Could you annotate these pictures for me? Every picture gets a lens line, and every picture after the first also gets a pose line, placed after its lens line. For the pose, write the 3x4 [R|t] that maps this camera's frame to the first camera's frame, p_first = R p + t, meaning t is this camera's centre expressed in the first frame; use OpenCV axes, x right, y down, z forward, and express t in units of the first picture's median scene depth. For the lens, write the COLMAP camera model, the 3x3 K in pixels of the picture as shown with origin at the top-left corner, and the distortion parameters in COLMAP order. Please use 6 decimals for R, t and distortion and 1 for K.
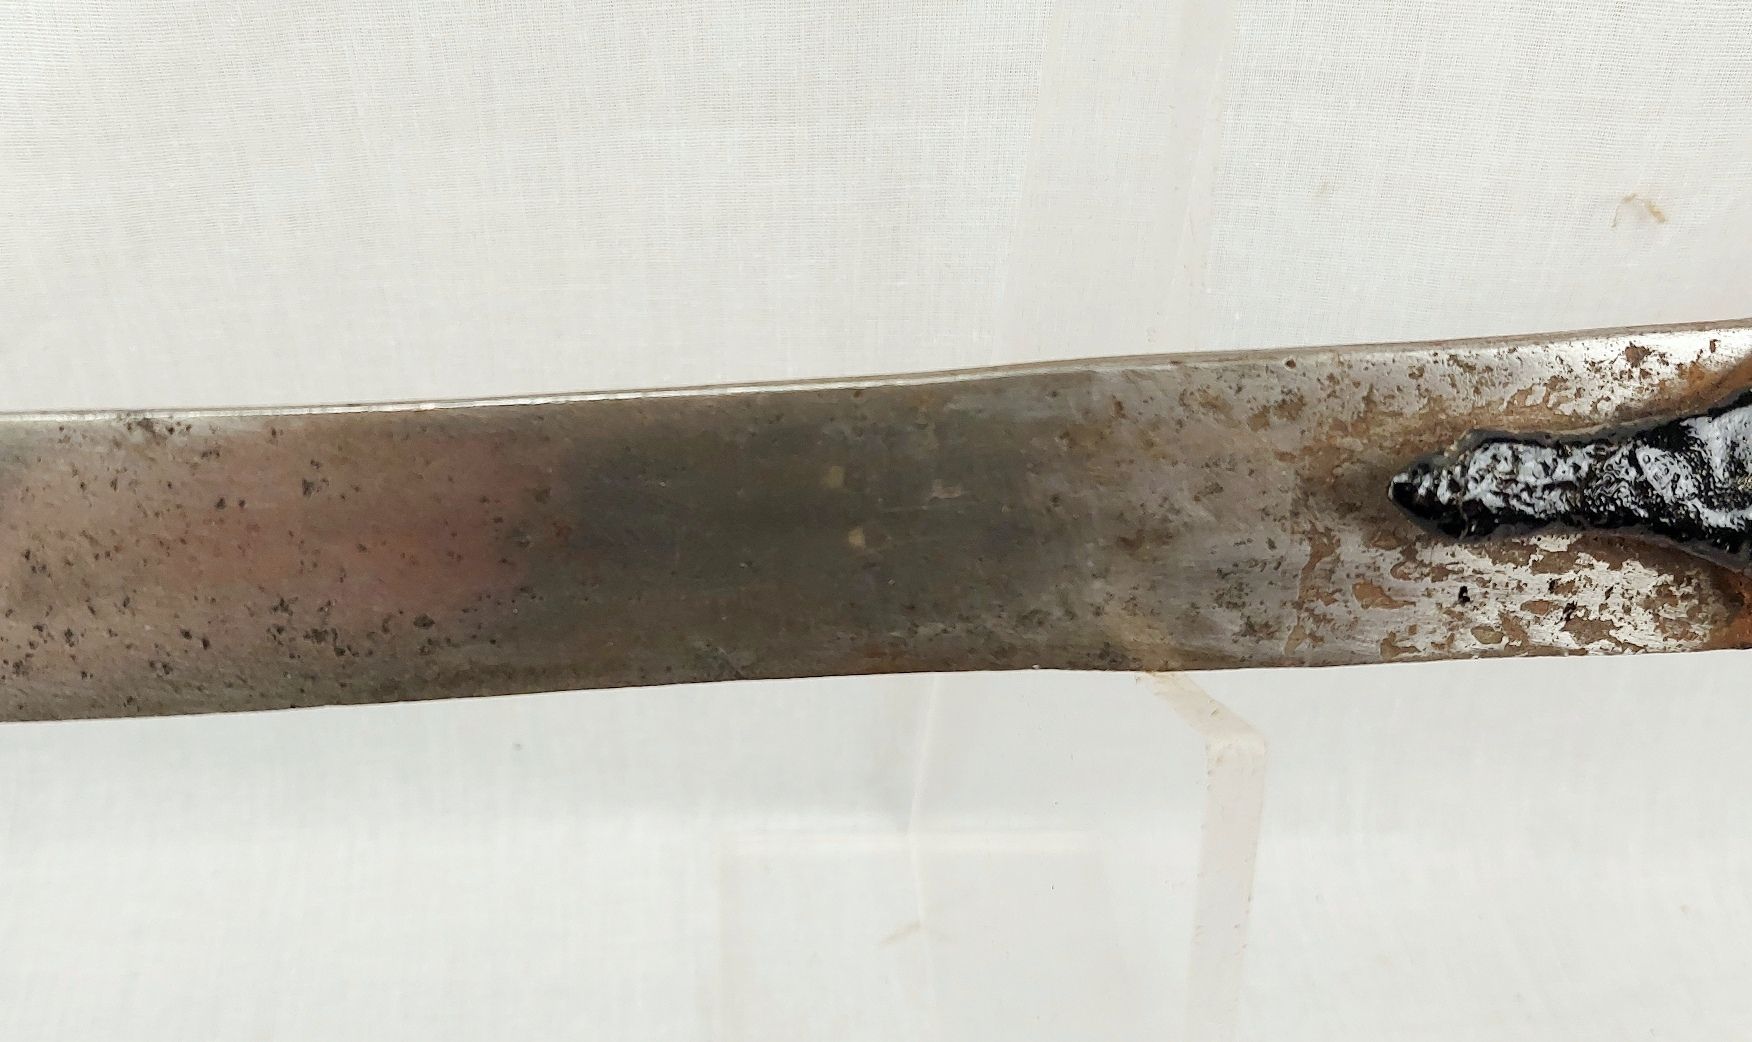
lens RADIAL K [[1235.5, 0, 828.1], [0, 1235.5, 522.5], [0, 0, 1]] dist [-0.001043, -0.002584]
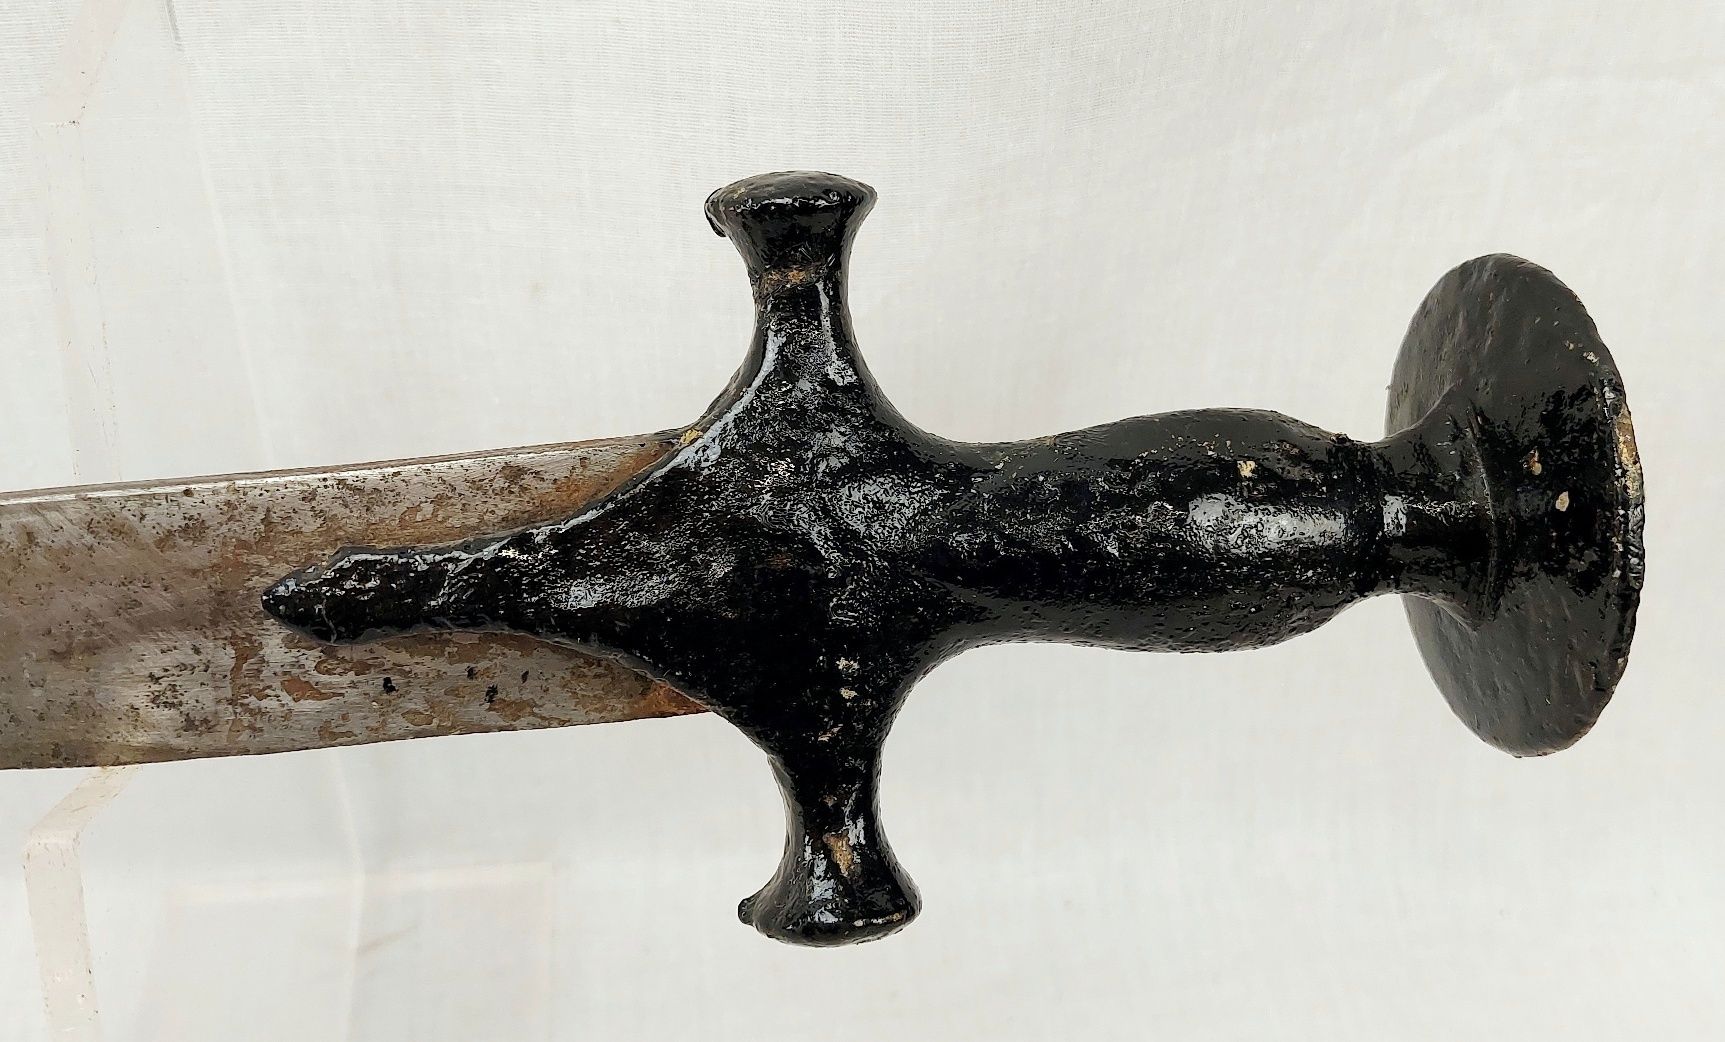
lens RADIAL K [[1237.3, 0, 960.8], [0, 1237.3, 519.2], [0, 0, 1]] dist [0.007489, 0.002939]
pose [[0.996068, -0.036087, 0.080908, 0.962479], [0.035321, 0.999317, 0.010881, -0.089459], [-0.081245, -0.007981, 0.996662, -0.189104]]
